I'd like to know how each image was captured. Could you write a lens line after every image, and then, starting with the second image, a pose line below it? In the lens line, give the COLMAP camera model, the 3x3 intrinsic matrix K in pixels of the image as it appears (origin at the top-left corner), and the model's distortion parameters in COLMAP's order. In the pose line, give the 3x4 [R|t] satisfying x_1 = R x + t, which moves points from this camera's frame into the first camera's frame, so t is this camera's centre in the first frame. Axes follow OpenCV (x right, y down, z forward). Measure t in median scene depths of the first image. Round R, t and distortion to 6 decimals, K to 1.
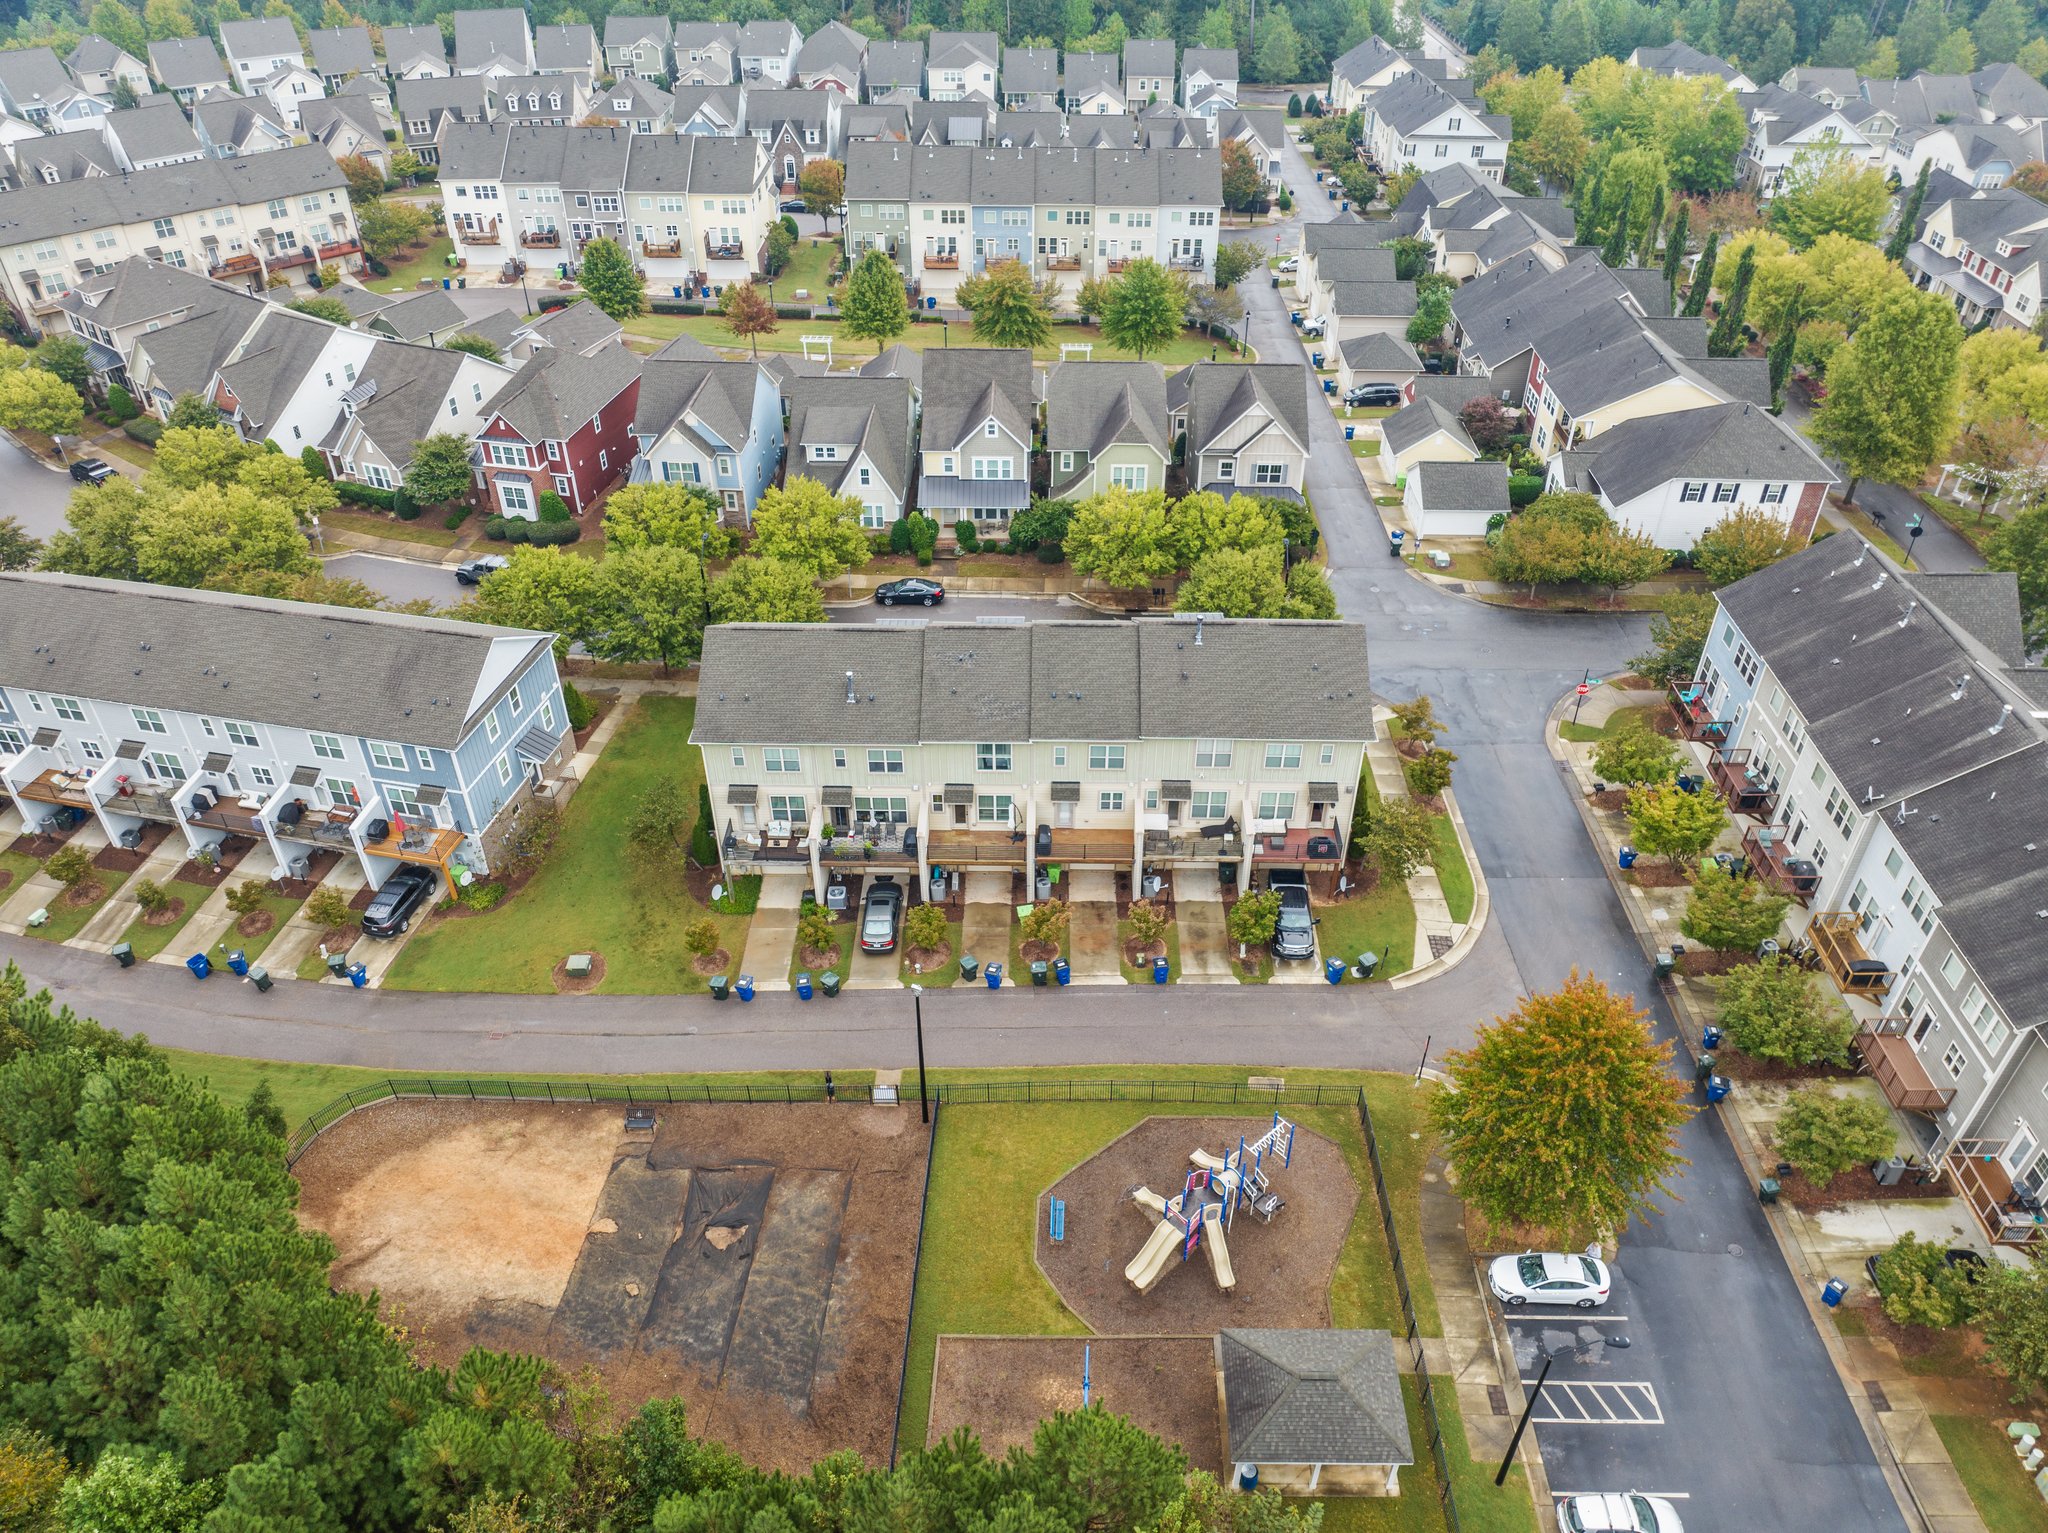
lens RADIAL K [[1470.2, 0, 1024.0], [0, 1470.2, 767.2], [0, 0, 1]] dist [-0.051188, 0.017894]
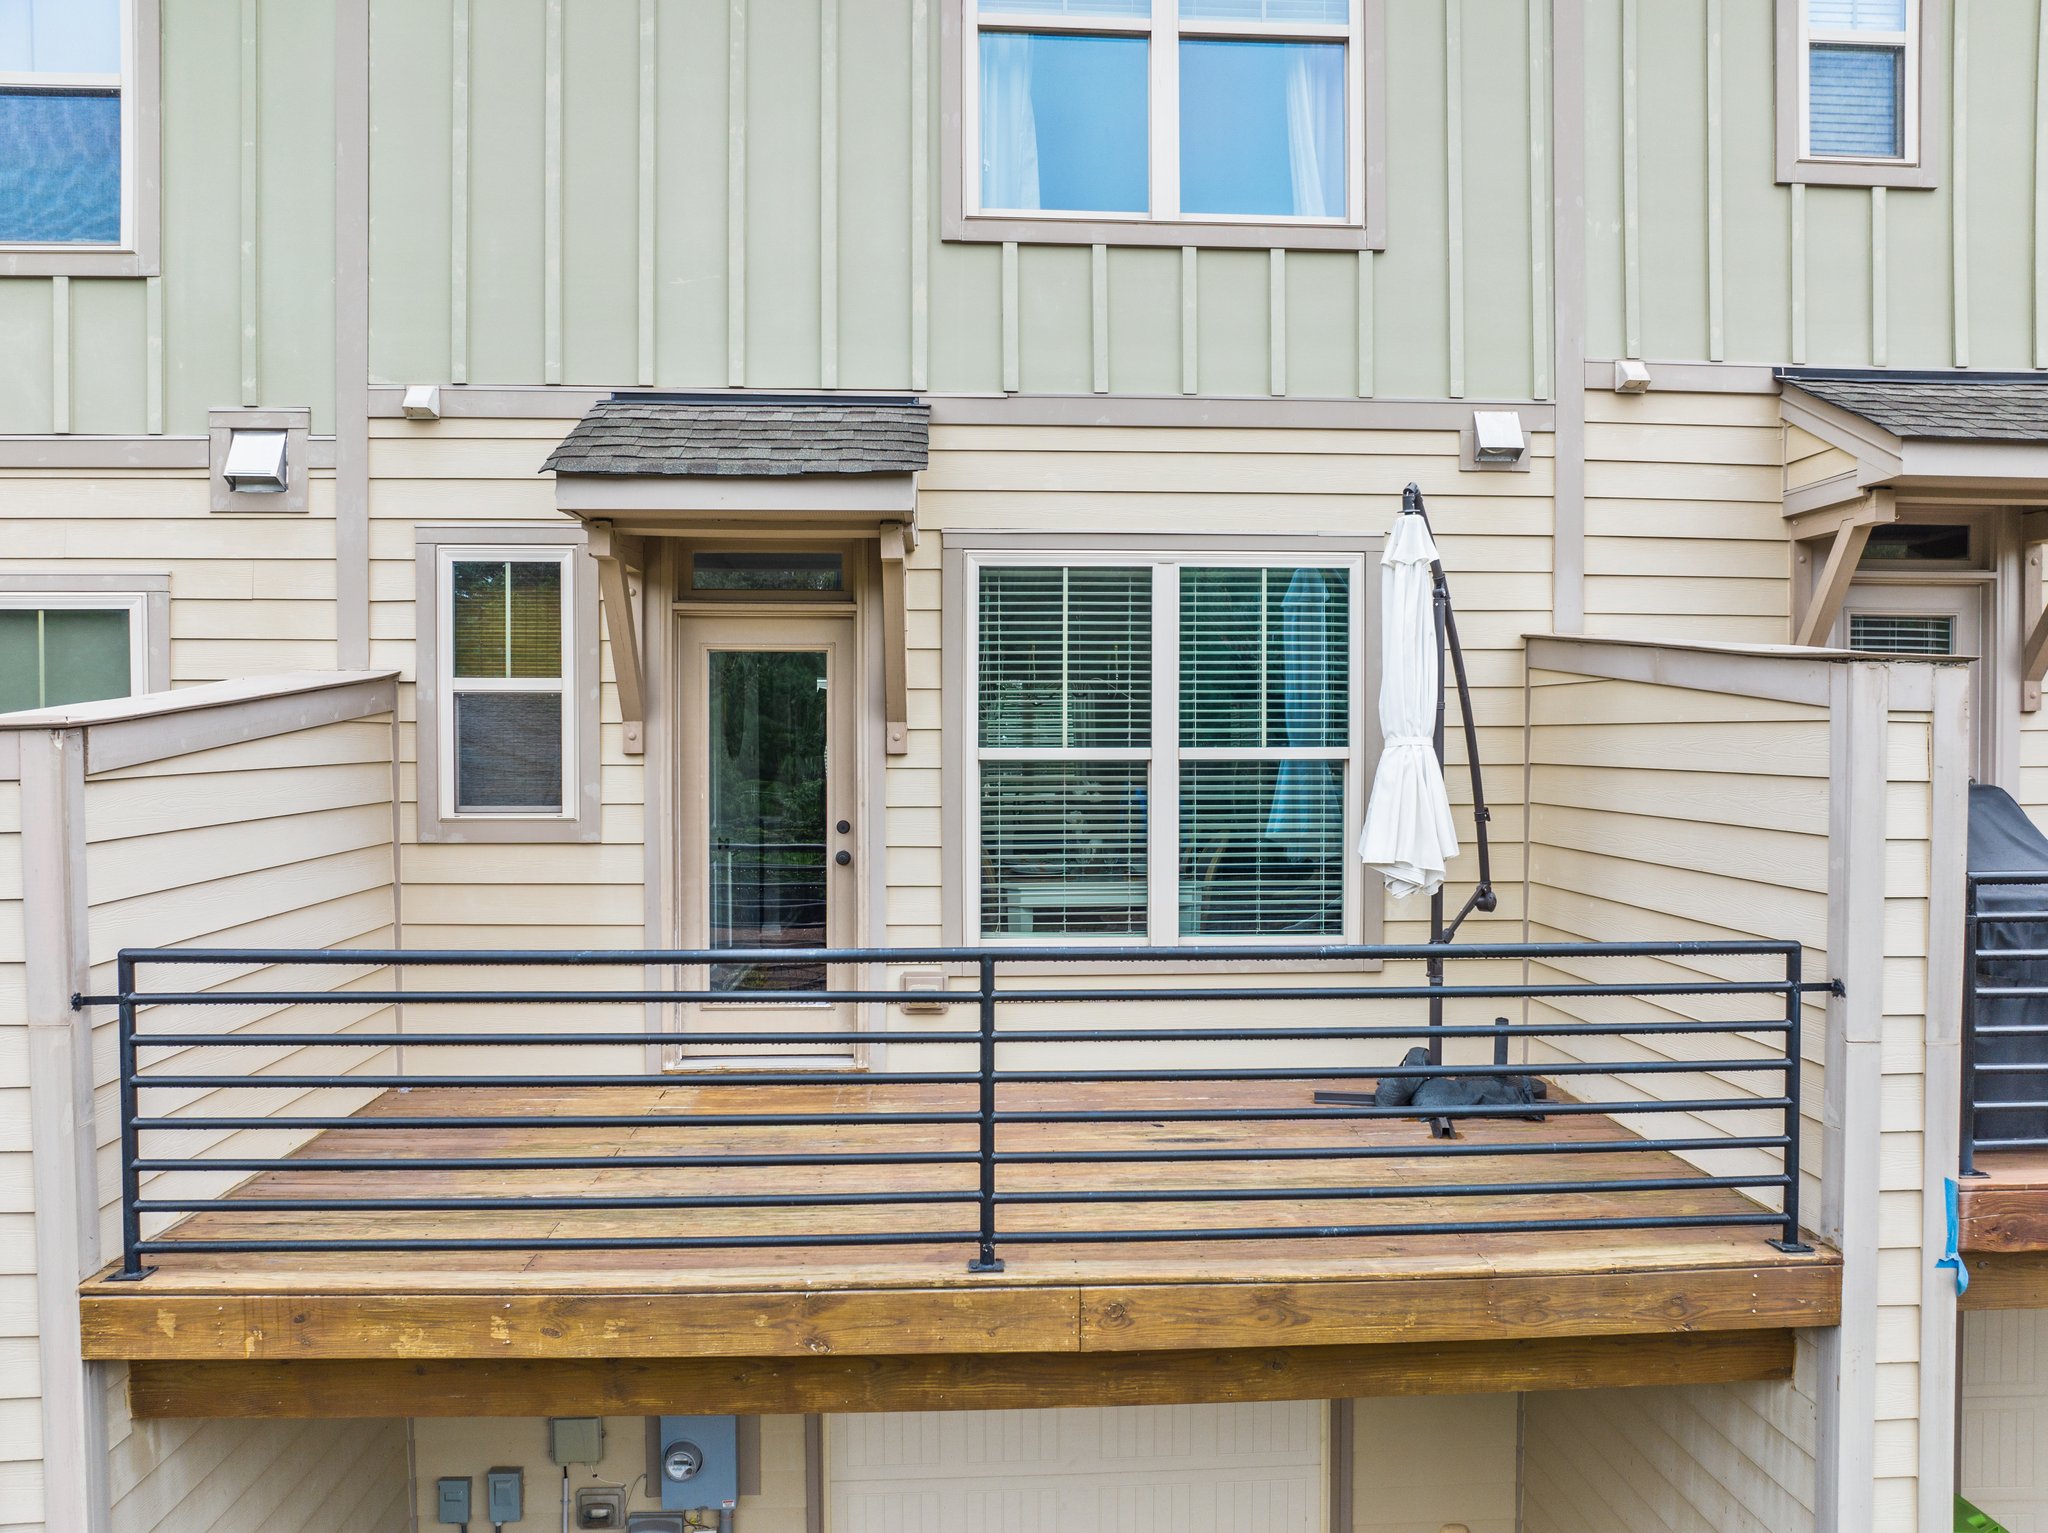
lens RADIAL K [[1470.2, 0, 1028.6], [0, 1470.2, 772.3], [0, 0, 1]] dist [-0.051188, 0.017894]
pose [[0.997063, -0.001623, 0.076568, -0.034644], [0.046883, 0.803490, -0.593469, 0.080738], [-0.060559, 0.595316, 0.801207, 0.931169]]
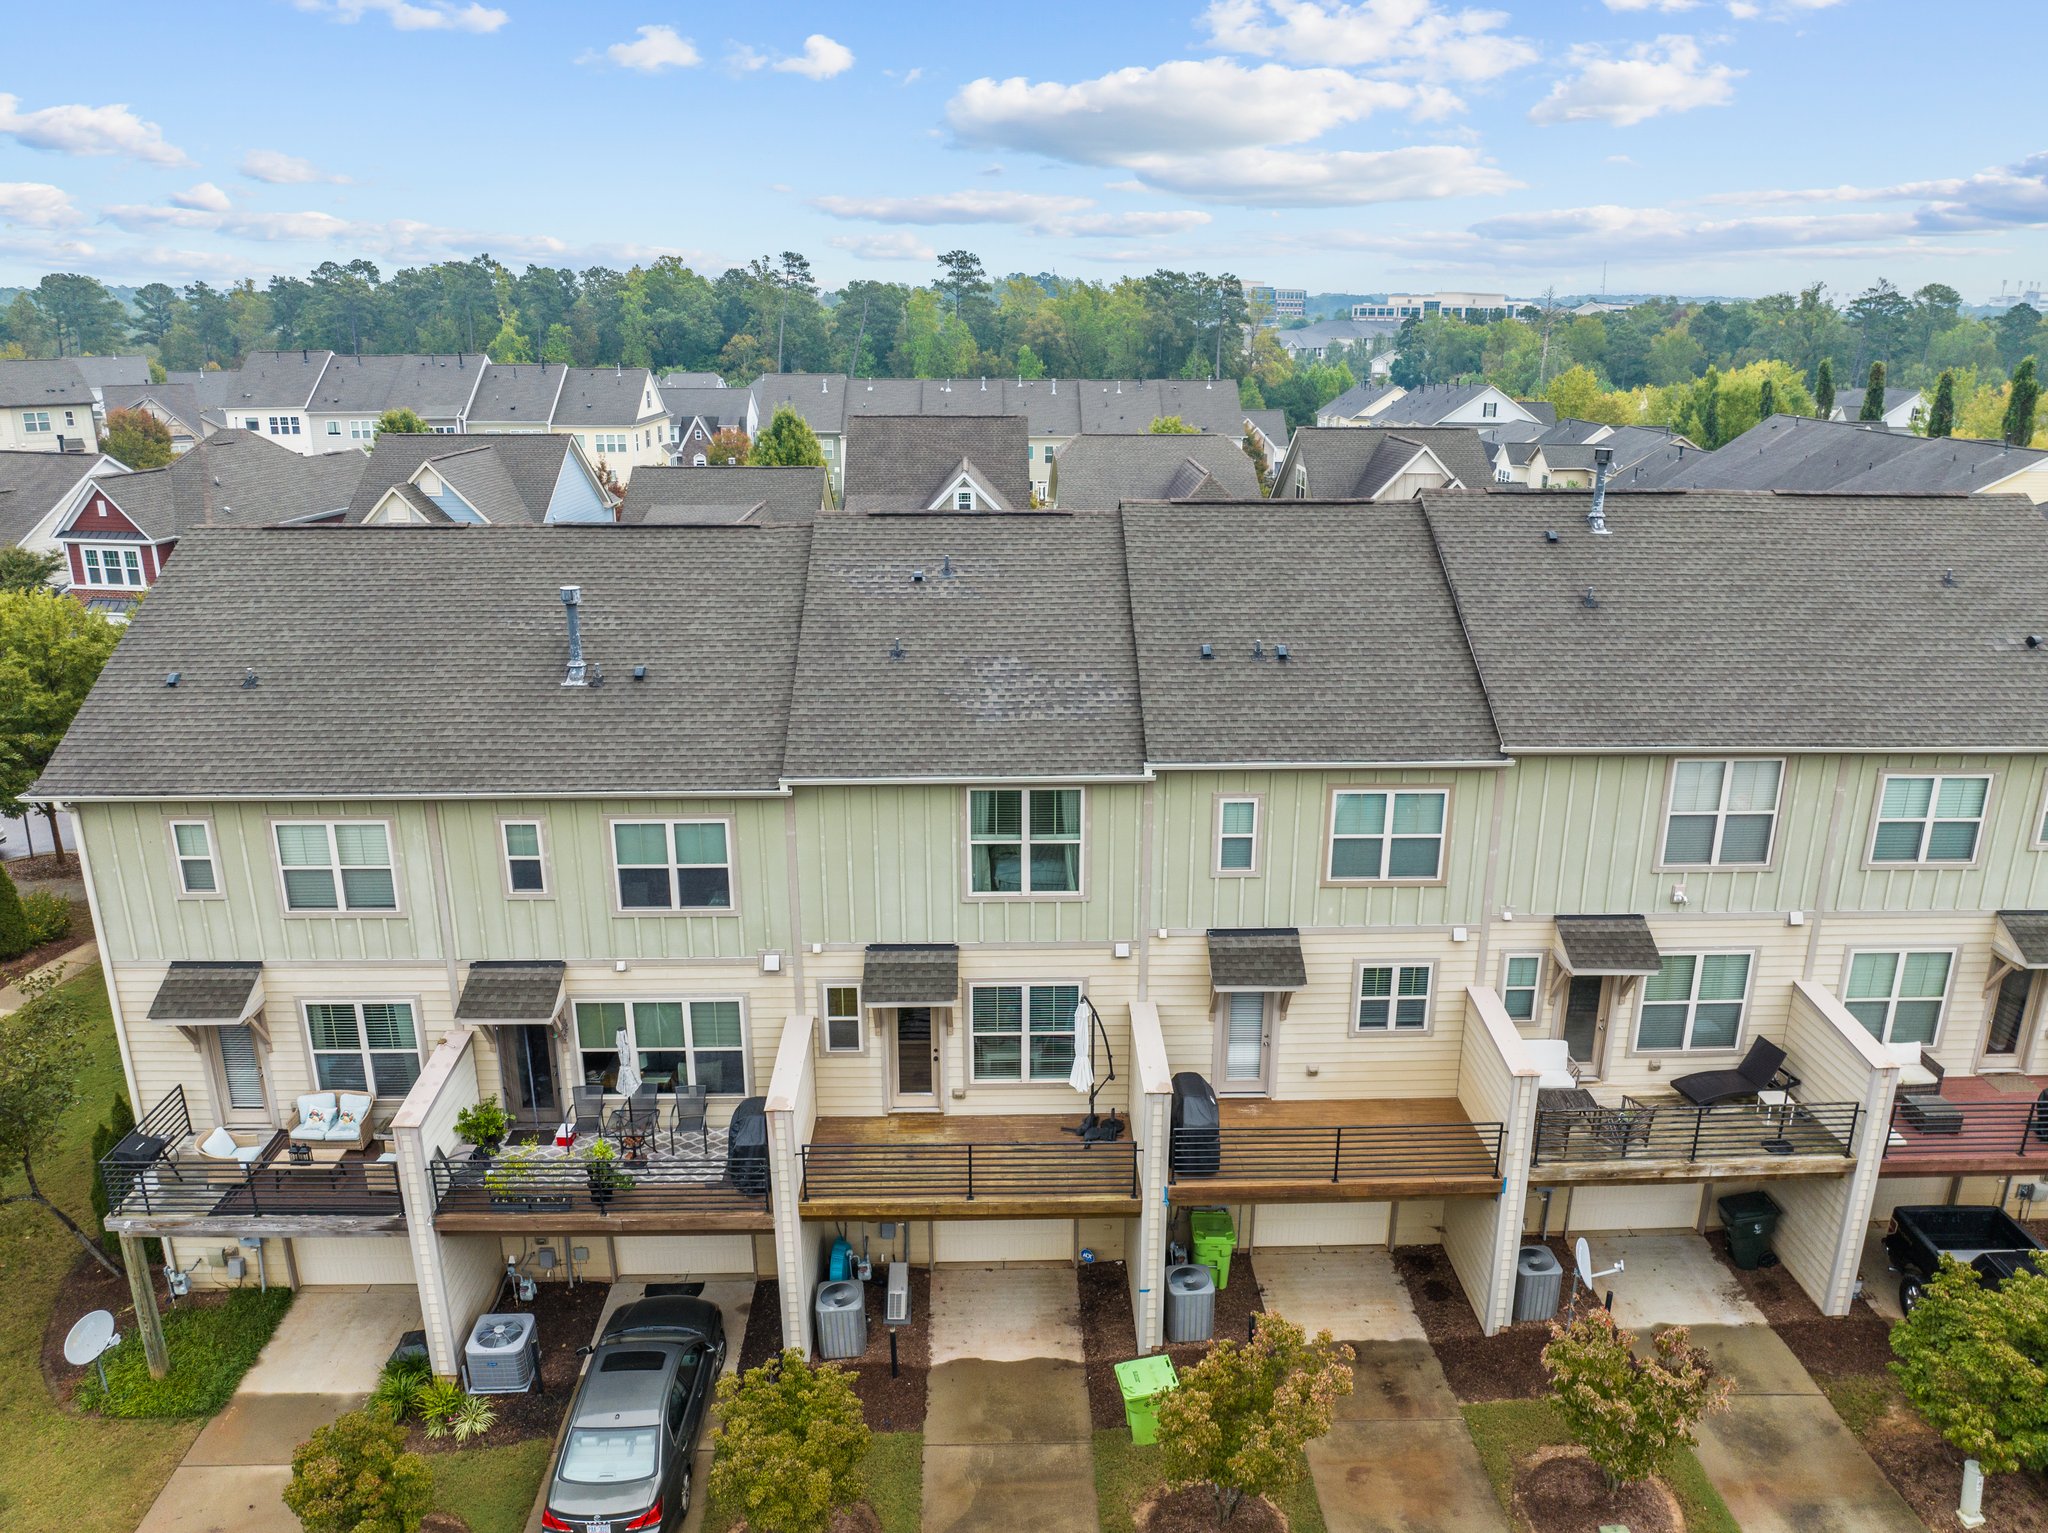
lens RADIAL K [[1470.2, 0, 1028.0], [0, 1470.2, 752.7], [0, 0, 1]] dist [-0.051188, 0.017894]
pose [[0.998972, -0.011355, 0.043880, -0.032293], [0.025760, 0.938787, -0.343535, 0.079383], [-0.037293, 0.344312, 0.938114, 0.686214]]
